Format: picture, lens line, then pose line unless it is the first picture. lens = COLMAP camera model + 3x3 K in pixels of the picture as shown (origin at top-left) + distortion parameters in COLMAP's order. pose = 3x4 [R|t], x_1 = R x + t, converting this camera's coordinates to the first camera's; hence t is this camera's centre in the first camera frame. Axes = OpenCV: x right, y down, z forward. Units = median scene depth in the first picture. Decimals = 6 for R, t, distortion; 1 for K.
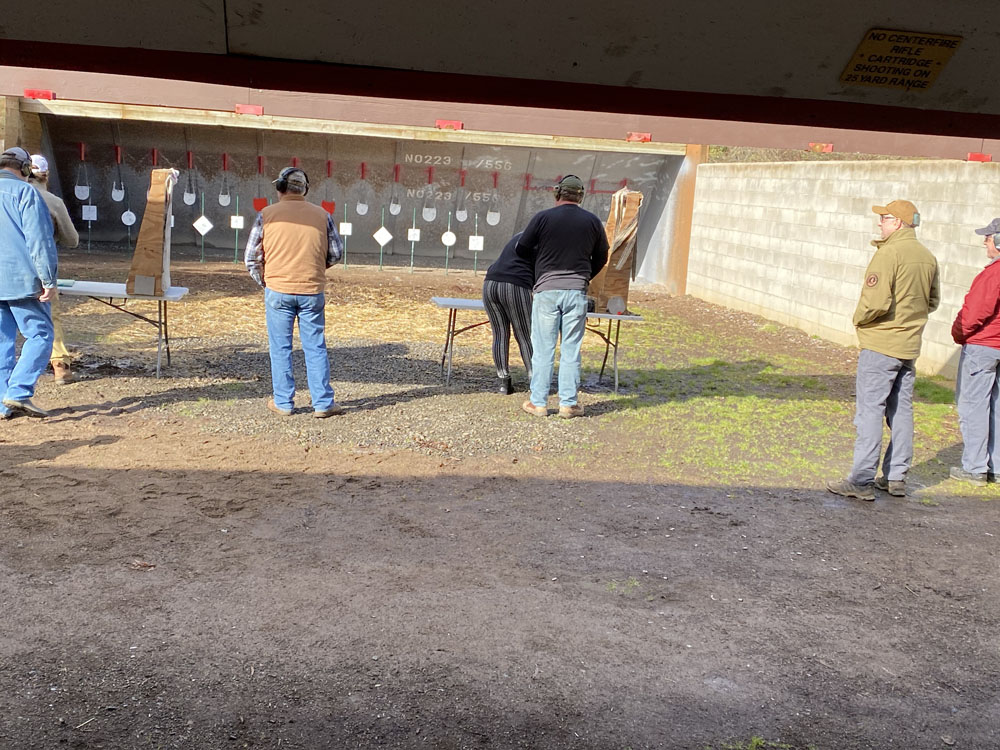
lens RADIAL K [[1216.6, 0, 501.9], [0, 1216.6, 365.2], [0, 0, 1]] dist [0.115248, 0.000000]
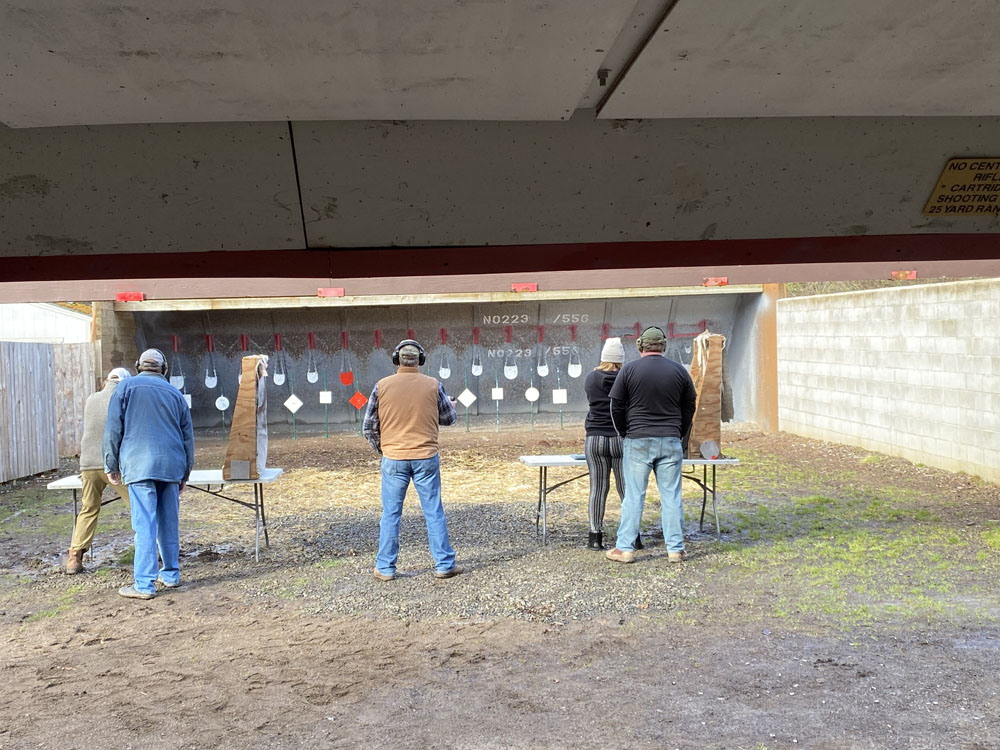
lens RADIAL K [[1216.6, 0, 495.3], [0, 1216.6, 376.6], [0, 0, 1]] dist [0.115248, 0.000000]
pose [[0.993579, -0.087173, -0.072116, -0.000681], [0.078248, 0.989867, -0.118490, -0.002892], [0.081714, 0.112086, 0.990333, 0.004088]]
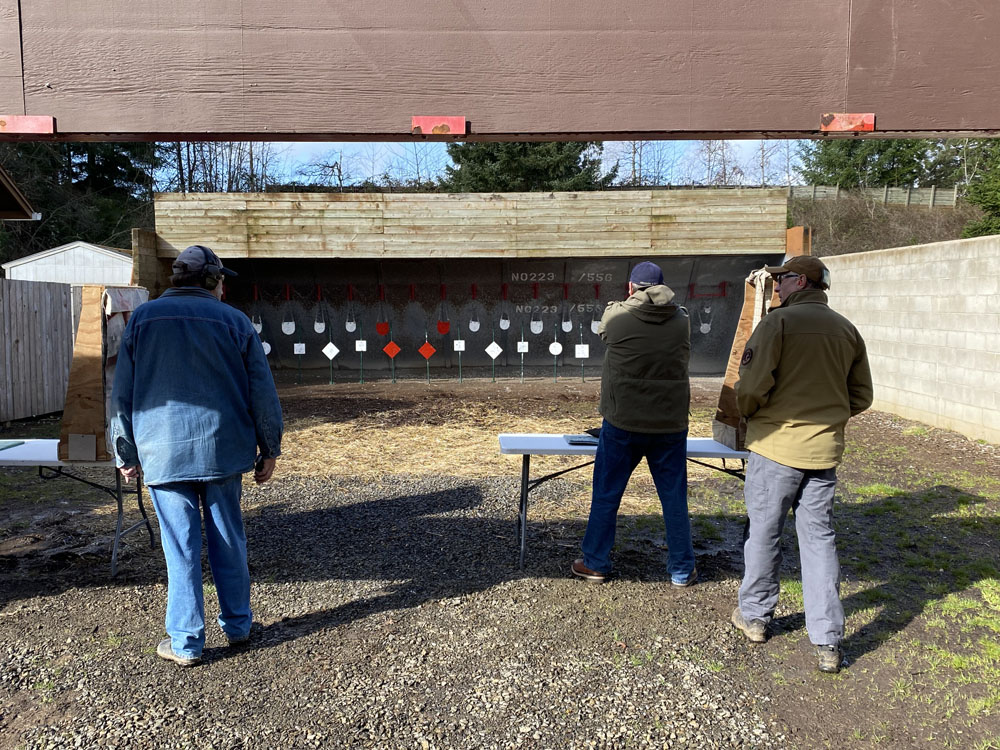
lens RADIAL K [[898.6, 0, 493.6], [0, 898.6, 368.5], [0, 0, 1]] dist [0.117234, -0.238225]
pose [[0.989425, -0.055305, -0.134091, 0.008743], [0.044409, 0.995565, -0.082931, -0.032523], [0.138083, 0.076099, 0.987493, 0.296625]]
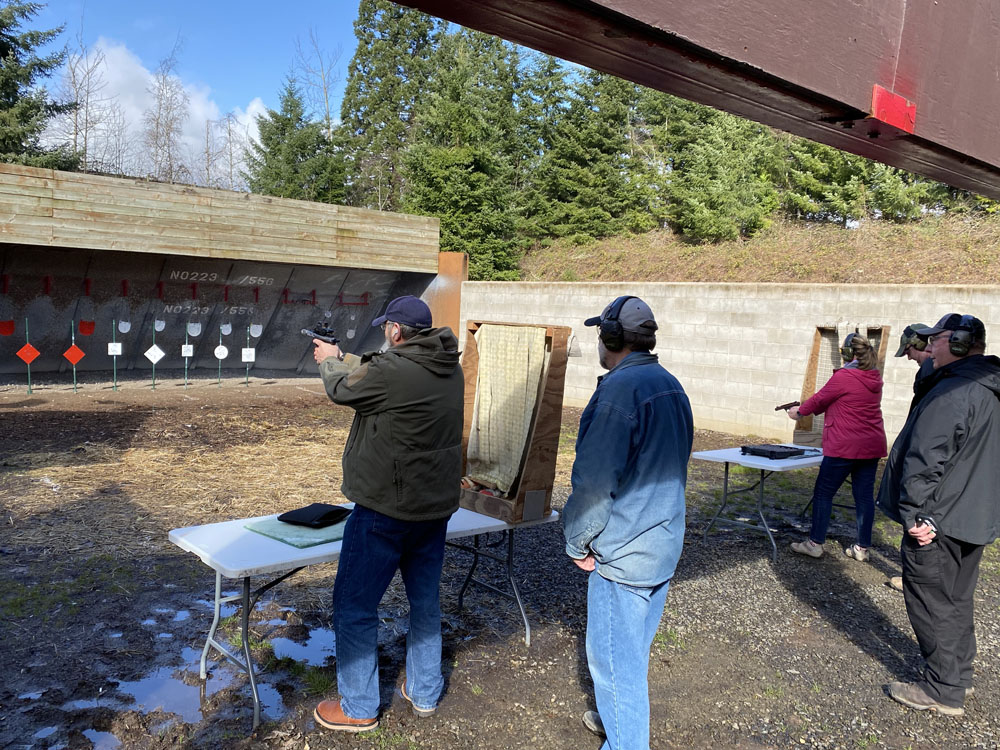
lens RADIAL K [[825.9, 0, 525.6], [0, 825.9, 378.3], [0, 0, 1]] dist [0.057073, -0.084769]
pose [[0.823586, -0.073263, 0.562440, -0.304812], [0.091804, 0.995766, -0.004722, -0.074066], [-0.559713, 0.055523, 0.826824, 0.373195]]
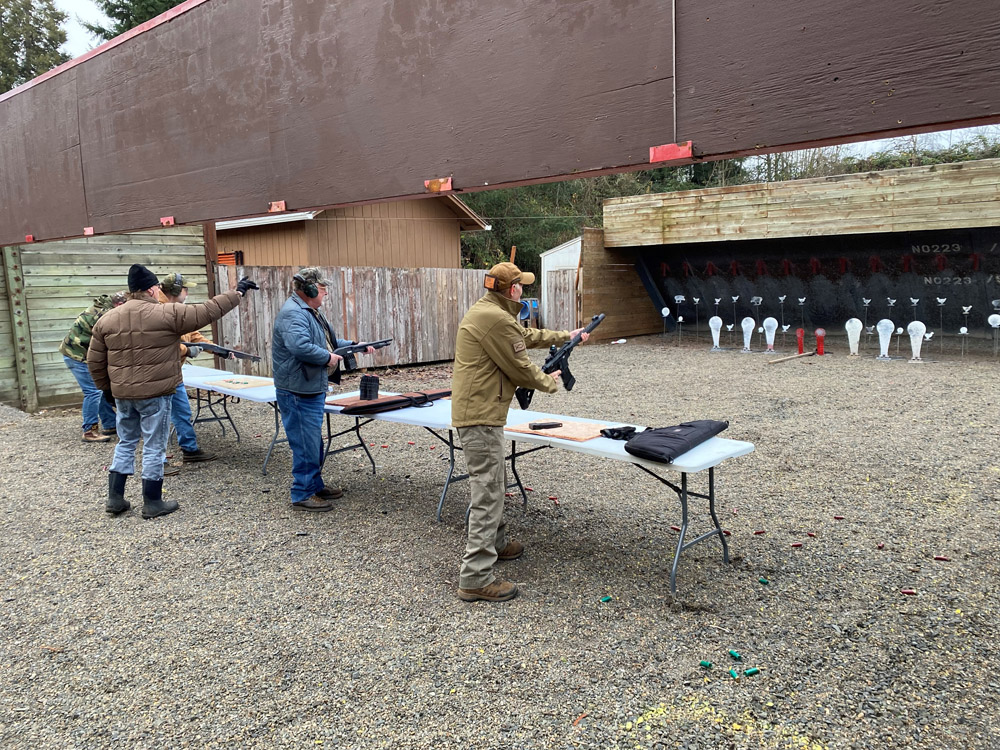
lens RADIAL K [[764.7, 0, 504.3], [0, 764.7, 375.4], [0, 0, 1]] dist [0.061326, -0.069698]
pose [[0.656561, 0.023245, -0.753915, 0.277665], [-0.053222, 0.998461, -0.015565, -0.033687], [0.752393, 0.050344, 0.656788, 0.356605]]
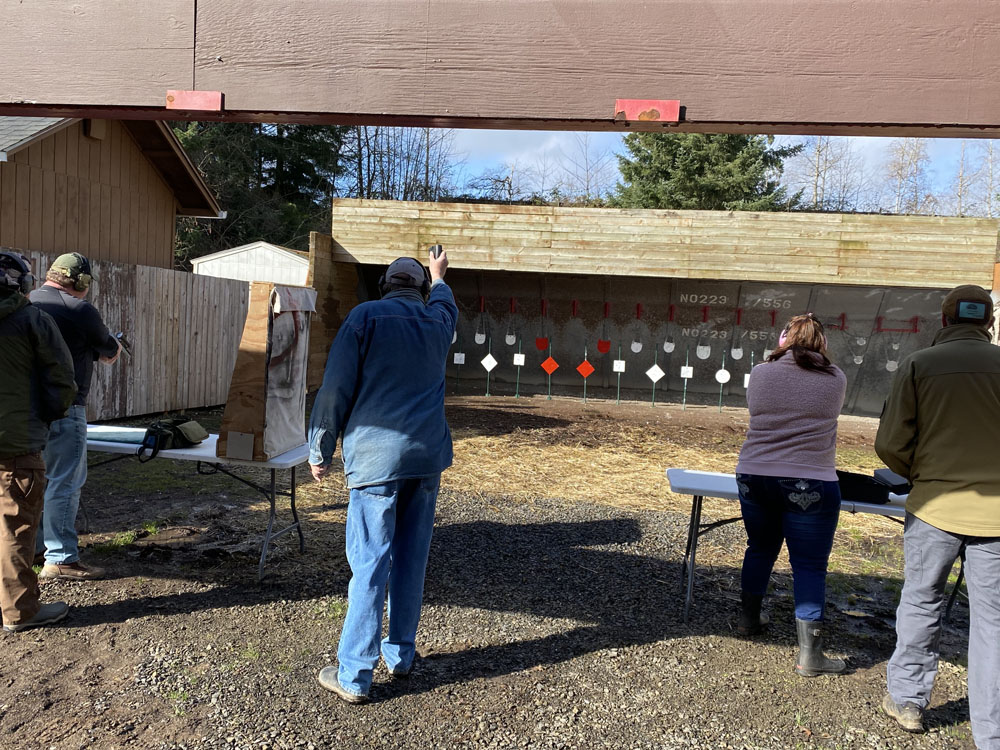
lens RADIAL K [[898.6, 0, 498.6], [0, 898.6, 375.9], [0, 0, 1]] dist [0.117234, -0.238225]
pose [[0.955450, 0.012342, -0.294895, -0.000656], [-0.041734, 0.994736, -0.093586, -0.036119], [0.292188, 0.101724, 0.950936, 0.318912]]
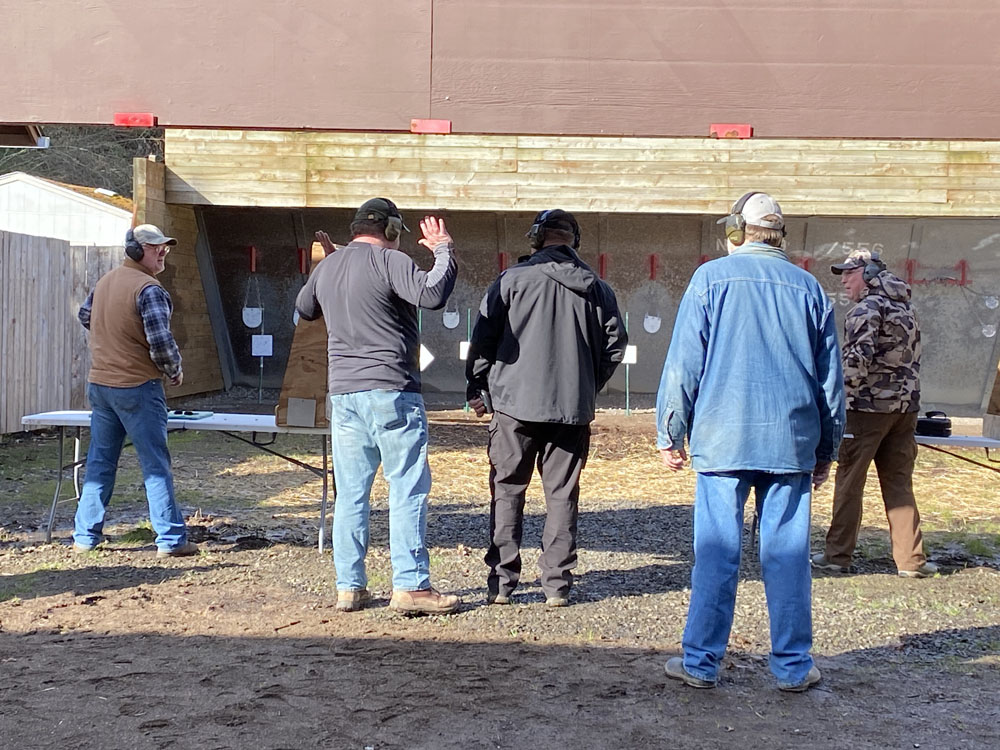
lens RADIAL K [[1864.3, 0, 529.1], [0, 1864.3, 346.7], [0, 0, 1]] dist [0.152856, 0.000000]
pose [[0.980828, -0.035054, -0.191695, 0.016733], [0.009927, 0.991399, -0.130500, 0.019499], [0.194621, 0.126096, 0.972740, 0.014674]]
